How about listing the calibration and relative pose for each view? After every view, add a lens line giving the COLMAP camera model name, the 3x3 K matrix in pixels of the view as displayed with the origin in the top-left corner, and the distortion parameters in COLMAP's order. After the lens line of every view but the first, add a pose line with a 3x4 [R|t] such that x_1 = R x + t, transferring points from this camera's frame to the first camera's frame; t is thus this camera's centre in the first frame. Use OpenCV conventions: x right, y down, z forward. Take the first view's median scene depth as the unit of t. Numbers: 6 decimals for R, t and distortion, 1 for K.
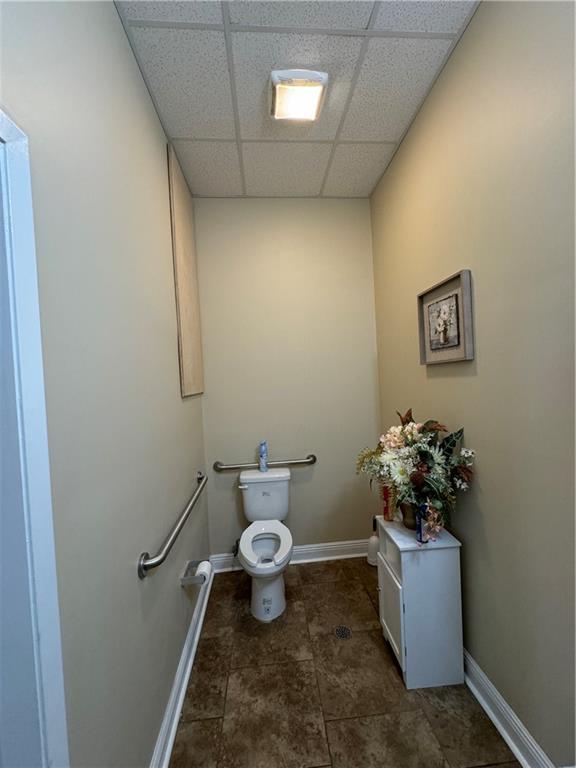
lens RADIAL K [[307.7, 0, 287.9], [0, 307.7, 385.0], [0, 0, 1]] dist [-0.004671, 0.001156]
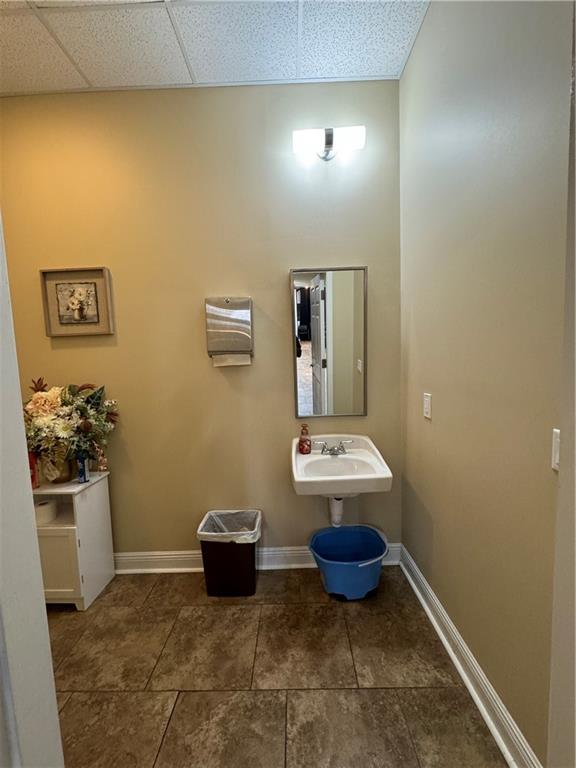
lens RADIAL K [[307.7, 0, 288.2], [0, 307.7, 387.0], [0, 0, 1]] dist [-0.004671, 0.001156]
pose [[0.098433, -0.050059, 0.993884, -0.662577], [0.048786, 0.997776, 0.045423, 0.121947], [-0.993947, 0.044016, 0.100656, 0.069425]]
